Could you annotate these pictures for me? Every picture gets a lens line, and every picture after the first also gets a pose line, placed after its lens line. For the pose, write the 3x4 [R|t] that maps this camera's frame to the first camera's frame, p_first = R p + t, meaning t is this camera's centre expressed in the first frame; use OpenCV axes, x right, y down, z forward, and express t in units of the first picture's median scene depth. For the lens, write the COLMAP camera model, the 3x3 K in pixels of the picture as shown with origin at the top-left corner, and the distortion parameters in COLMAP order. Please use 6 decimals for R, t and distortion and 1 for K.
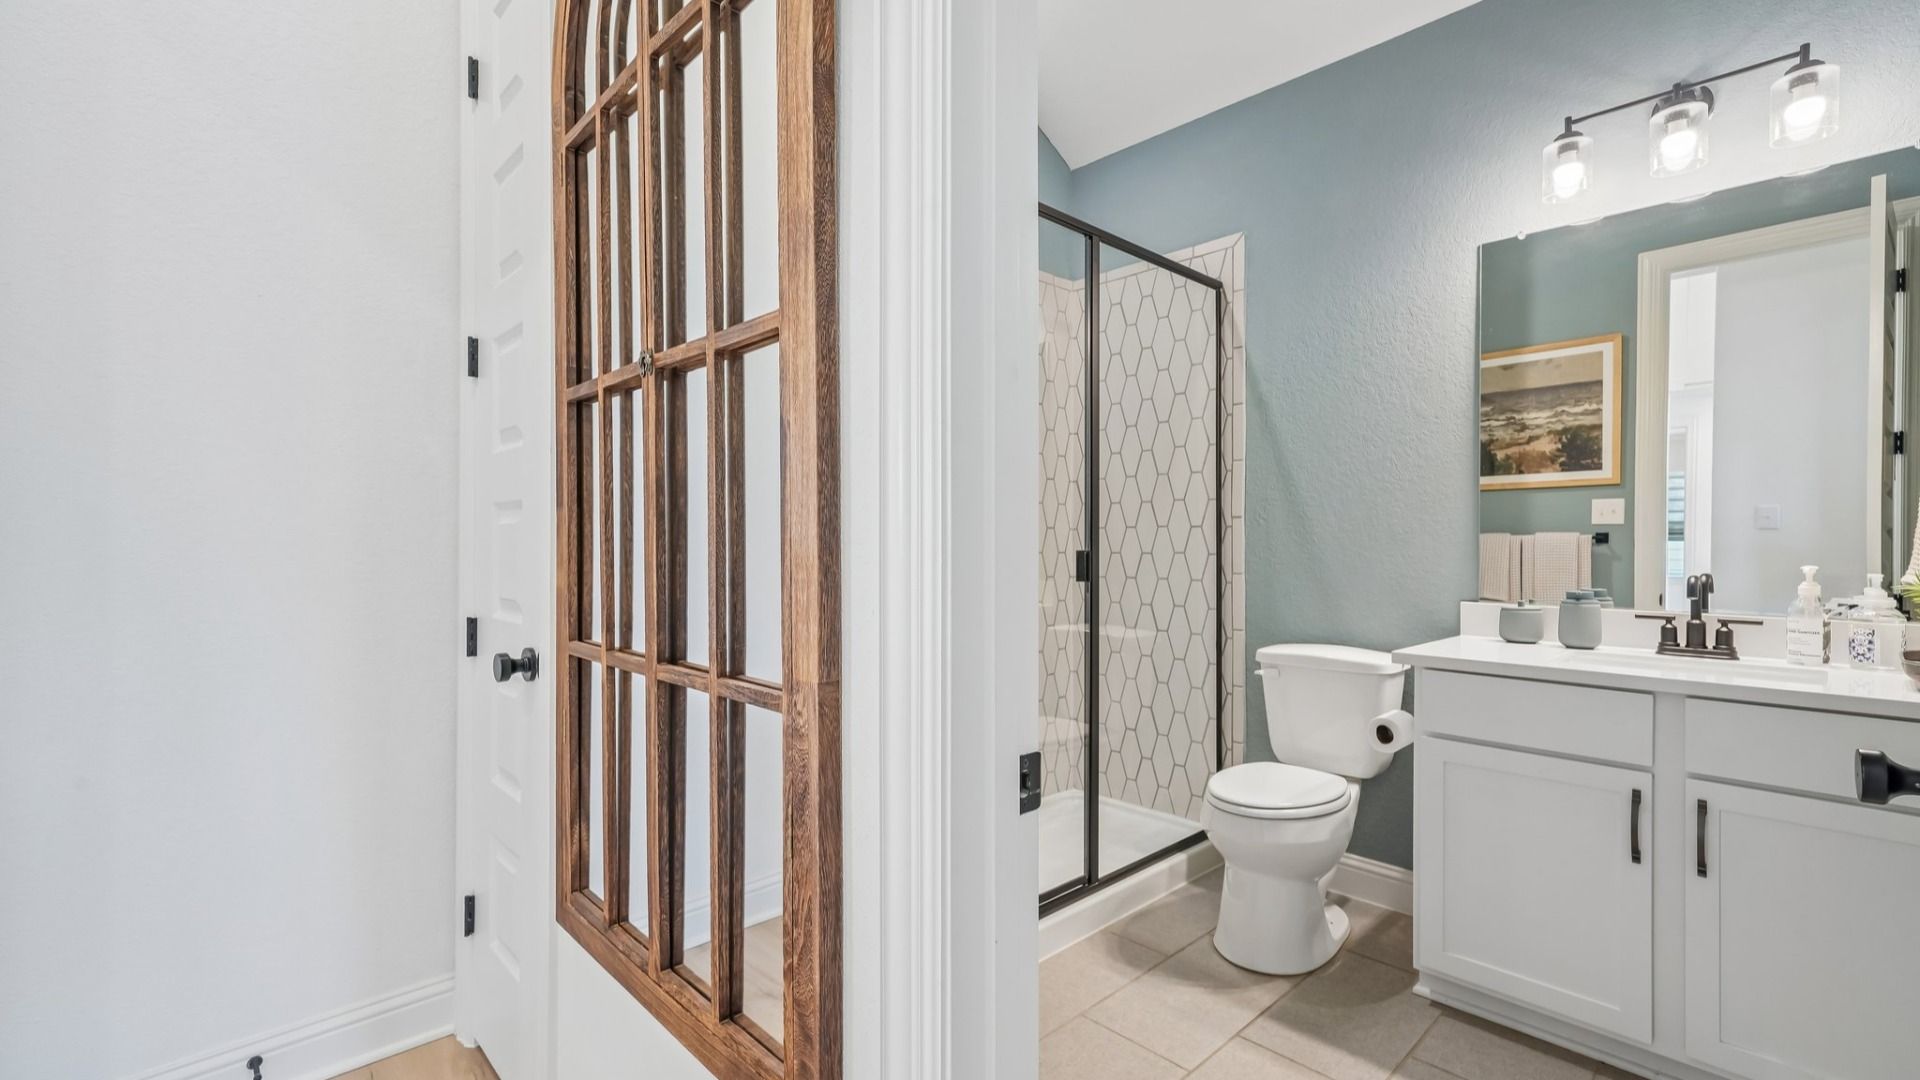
lens RADIAL K [[810.9, 0, 946.5], [0, 810.9, 542.2], [0, 0, 1]] dist [0.004381, 0.000610]
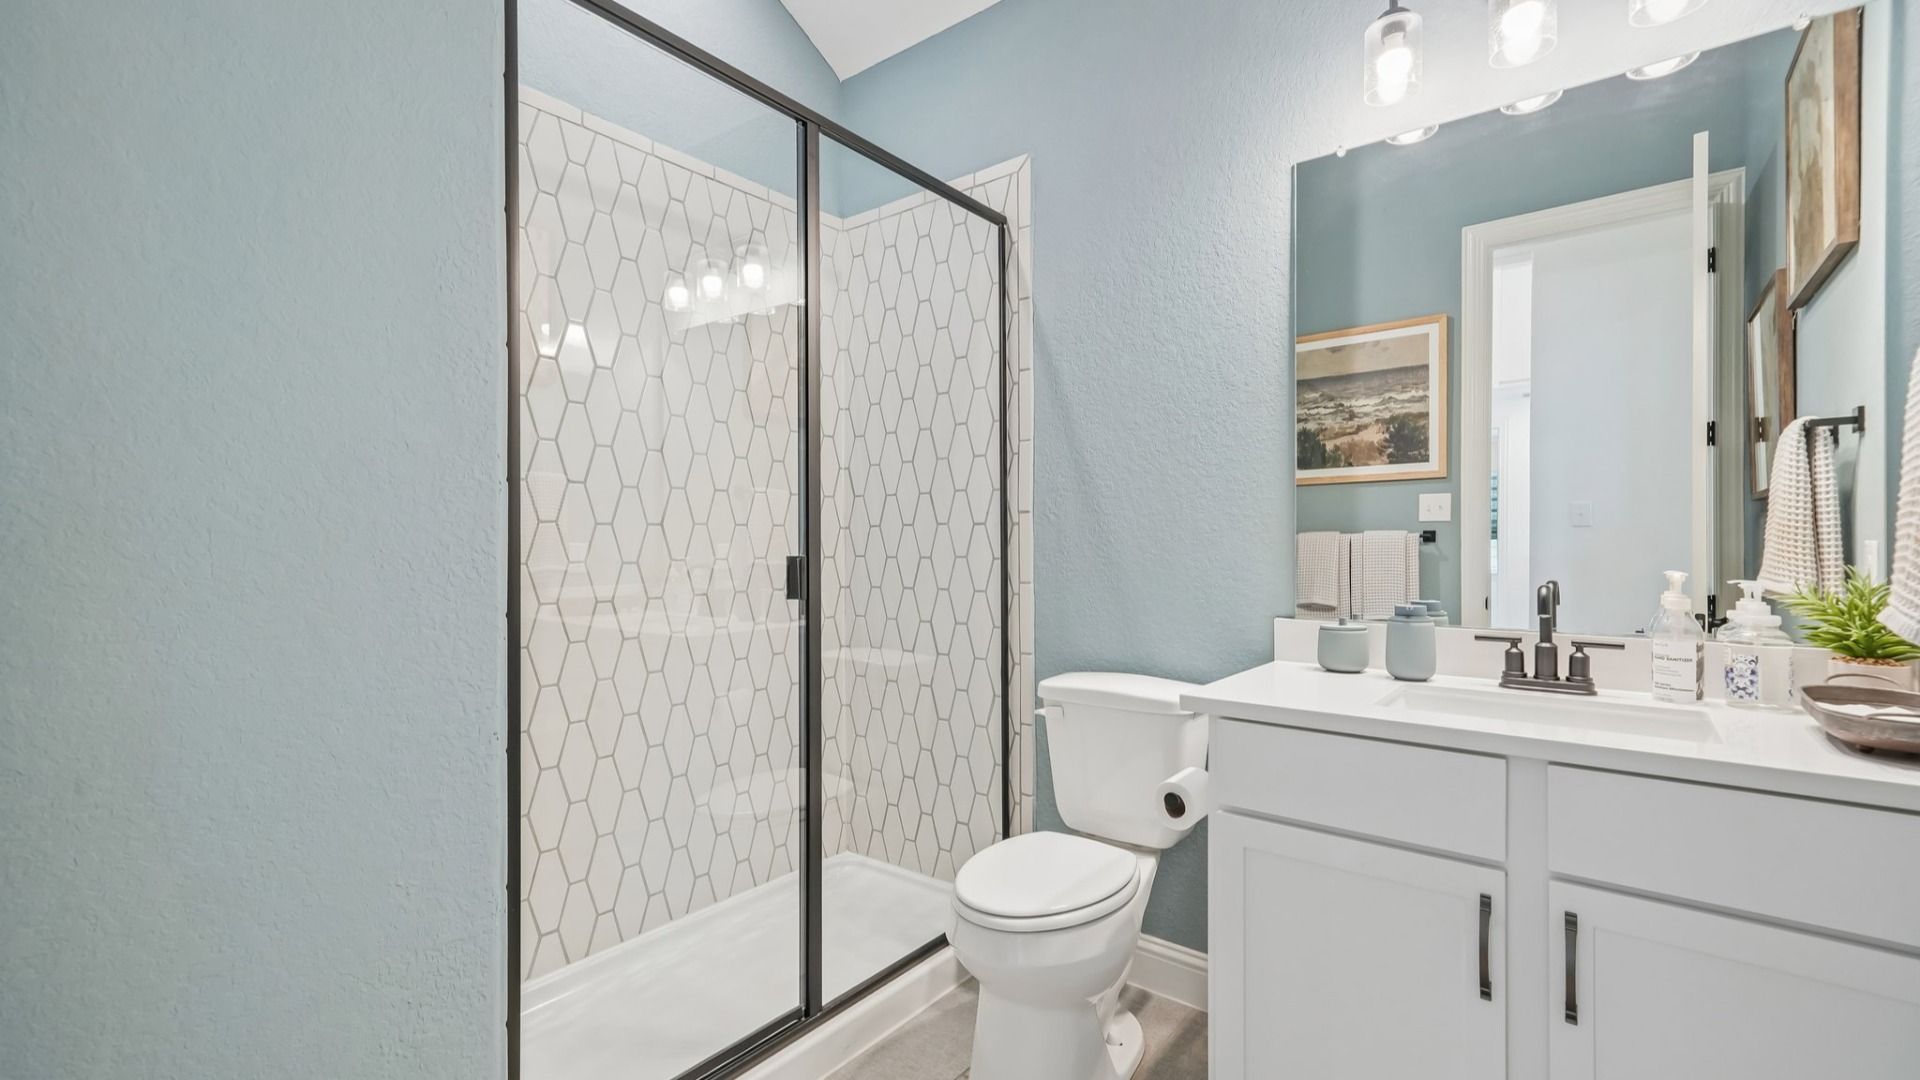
lens RADIAL K [[810.9, 0, 971.0], [0, 810.9, 542.8], [0, 0, 1]] dist [0.004381, 0.000610]
pose [[0.985502, -0.005167, 0.169583, 0.199045], [0.005194, 0.999986, 0.000279, -0.001152], [-0.169582, 0.000606, 0.985516, 0.260749]]
